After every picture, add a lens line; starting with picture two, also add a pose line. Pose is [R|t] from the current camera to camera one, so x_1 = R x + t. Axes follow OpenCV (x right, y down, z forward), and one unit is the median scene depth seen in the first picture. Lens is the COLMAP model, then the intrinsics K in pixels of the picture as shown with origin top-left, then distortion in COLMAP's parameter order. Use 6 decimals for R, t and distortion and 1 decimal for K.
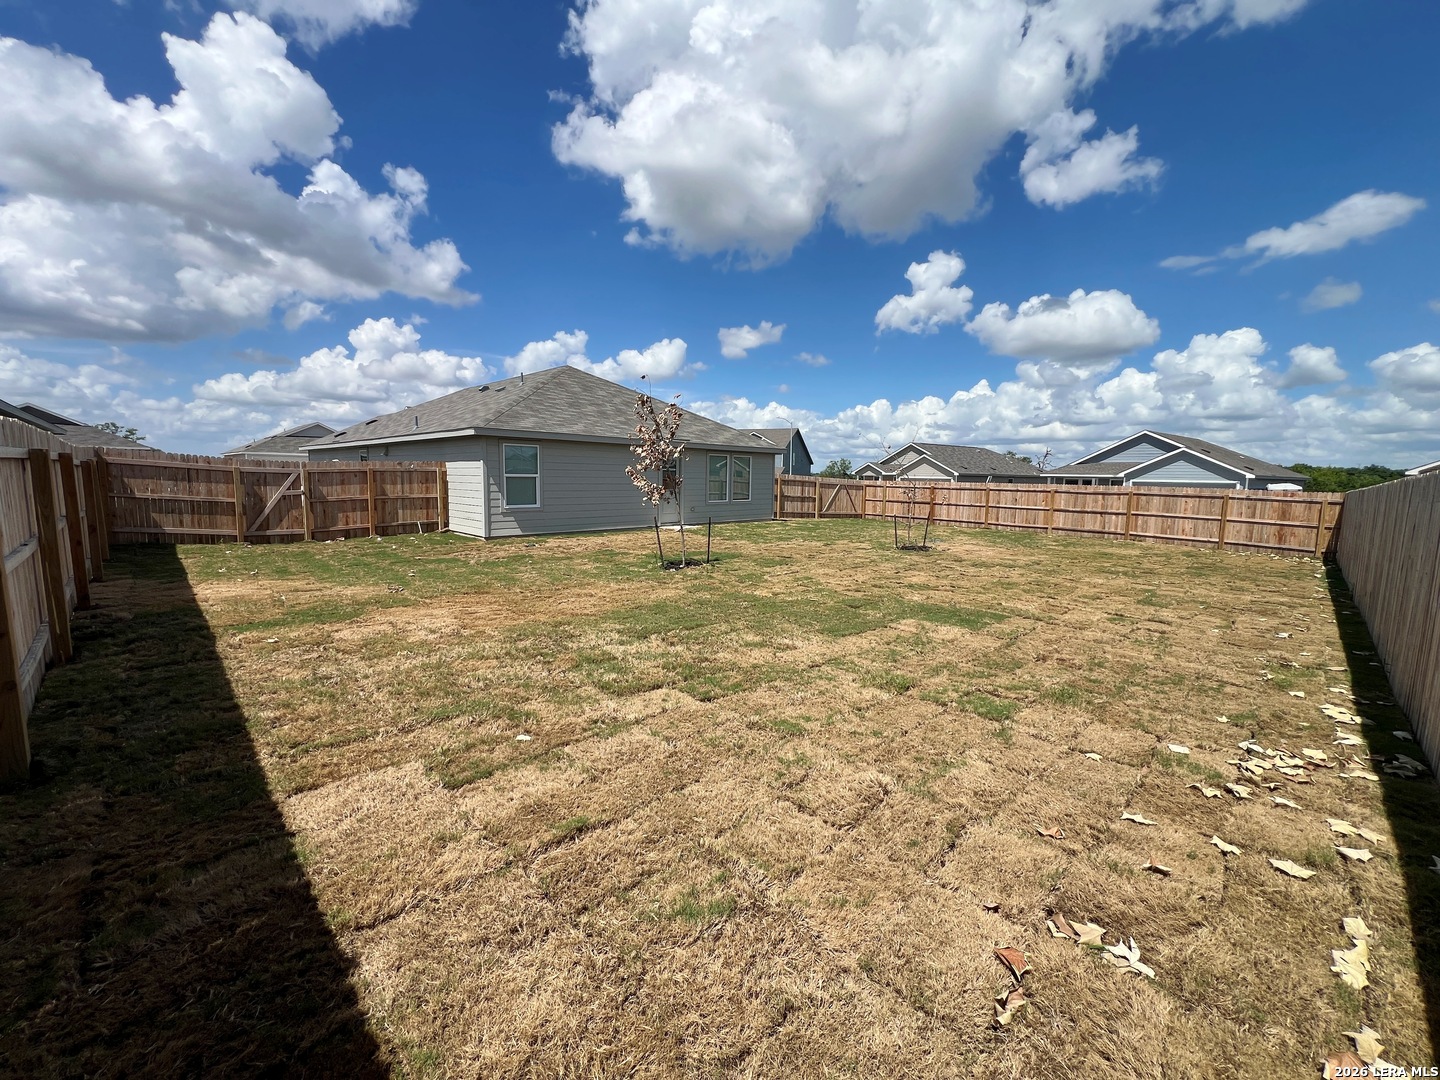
lens RADIAL K [[584.4, 0, 720.0], [0, 584.4, 540.0], [0, 0, 1]] dist [-0.002155, -0.000052]
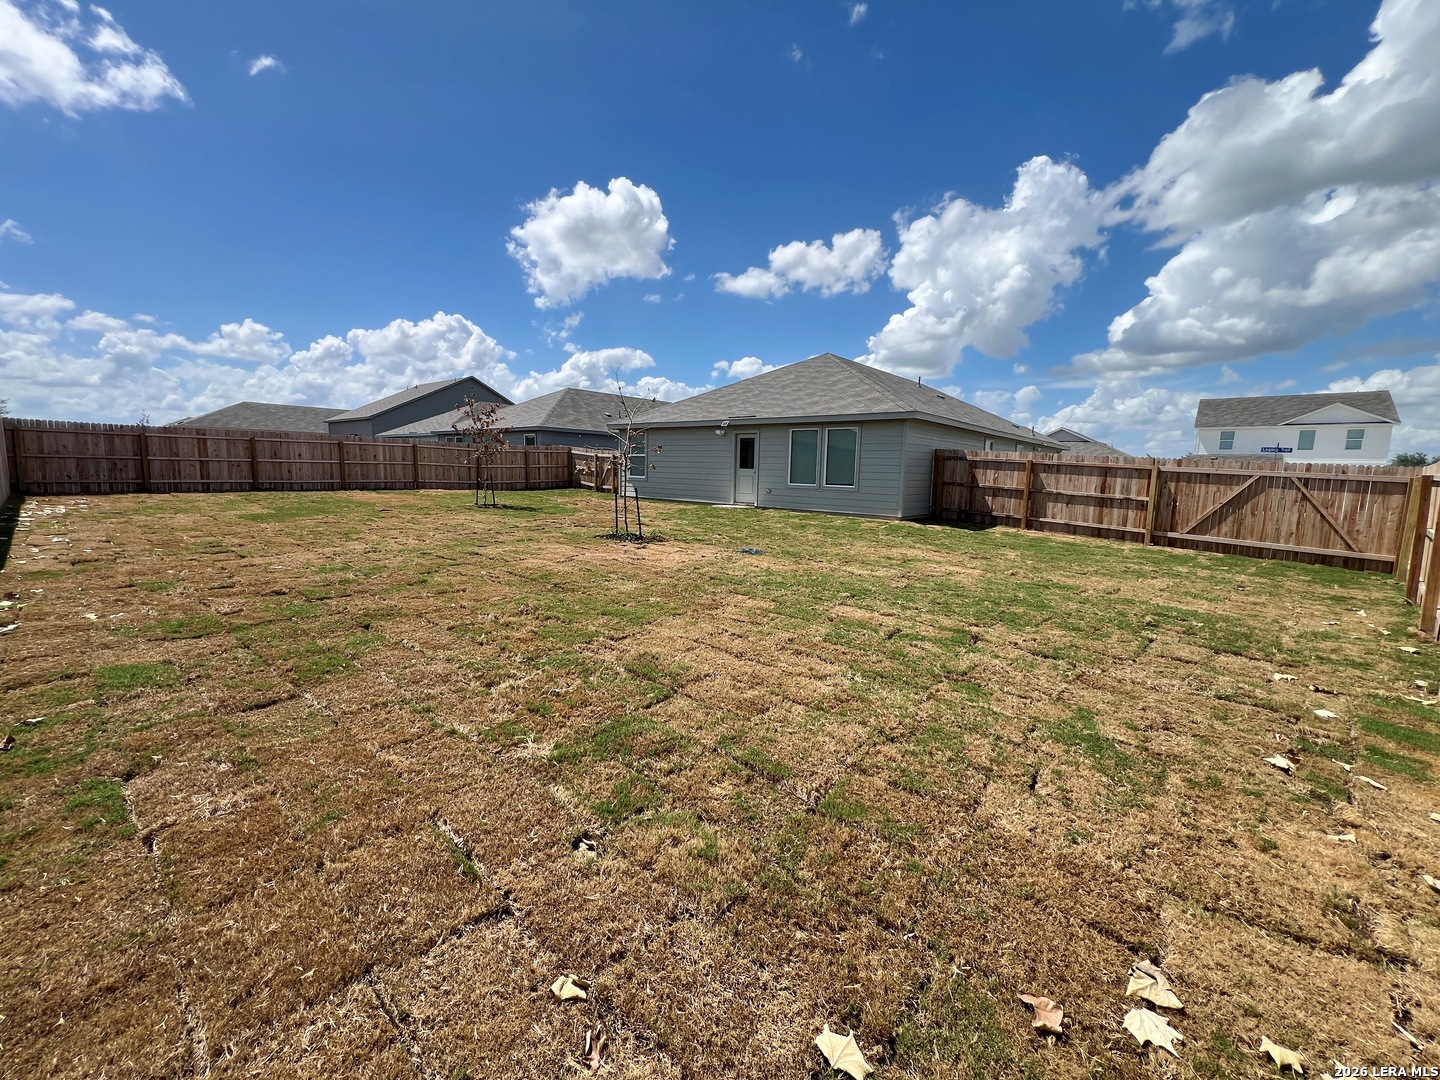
lens RADIAL K [[584.4, 0, 720.0], [0, 584.4, 540.0], [0, 0, 1]] dist [-0.002155, -0.000052]
pose [[0.109939, 0.124140, -0.986155, 0.613855], [-0.124552, 0.986070, 0.110244, -0.051539], [0.986104, 0.110707, 0.123870, 0.606391]]
